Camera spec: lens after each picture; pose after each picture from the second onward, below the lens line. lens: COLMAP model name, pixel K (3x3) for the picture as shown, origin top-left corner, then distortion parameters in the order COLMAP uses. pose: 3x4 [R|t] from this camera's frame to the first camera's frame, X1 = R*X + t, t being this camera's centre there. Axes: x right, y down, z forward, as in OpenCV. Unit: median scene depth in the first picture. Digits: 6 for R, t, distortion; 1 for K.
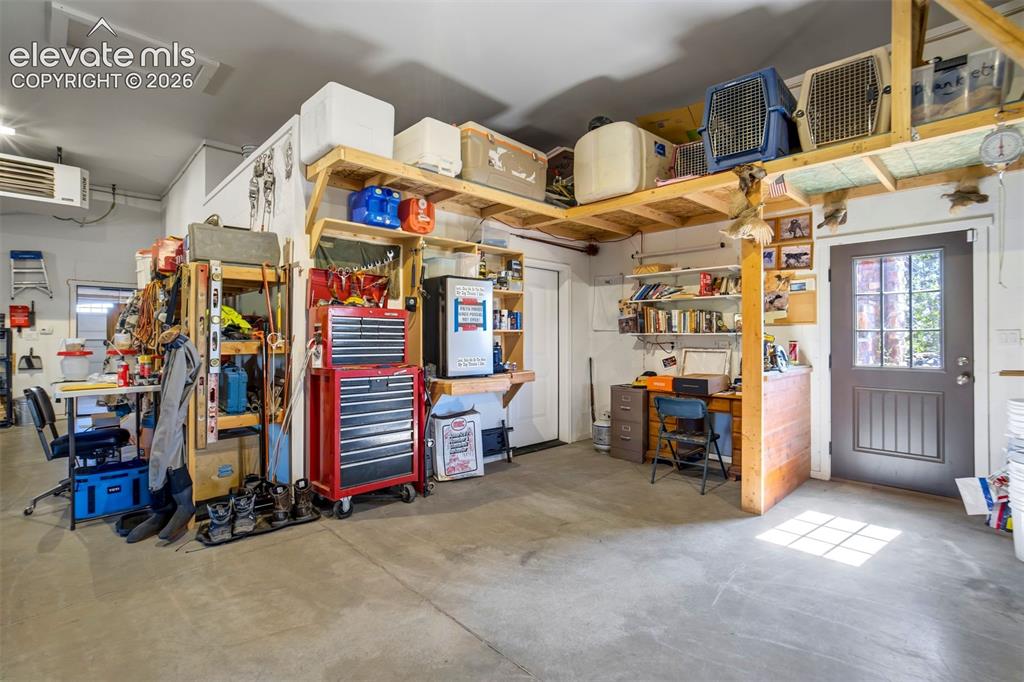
lens RADIAL K [[483.9, 0, 512.1], [0, 483.9, 338.2], [0, 0, 1]] dist [-0.002745, -0.000317]
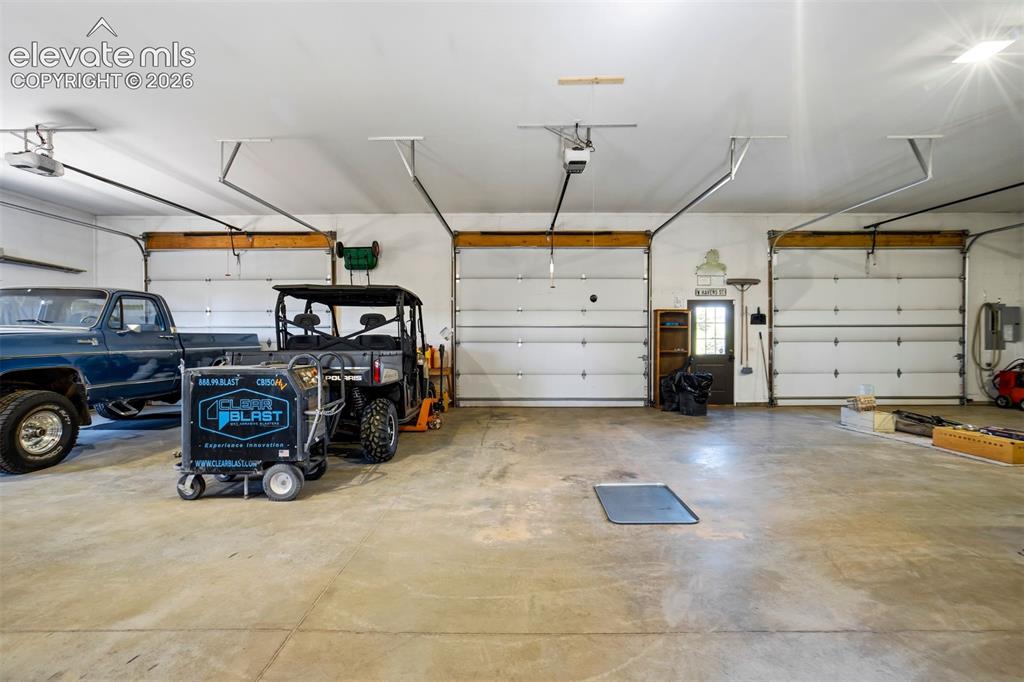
lens RADIAL K [[483.9, 0, 511.6], [0, 483.9, 340.1], [0, 0, 1]] dist [-0.002745, -0.000317]
pose [[-0.708379, 0.003511, -0.705823, 0.963242], [0.000517, 0.999990, 0.004456, -0.003895], [0.705832, 0.002791, -0.708374, 1.196266]]
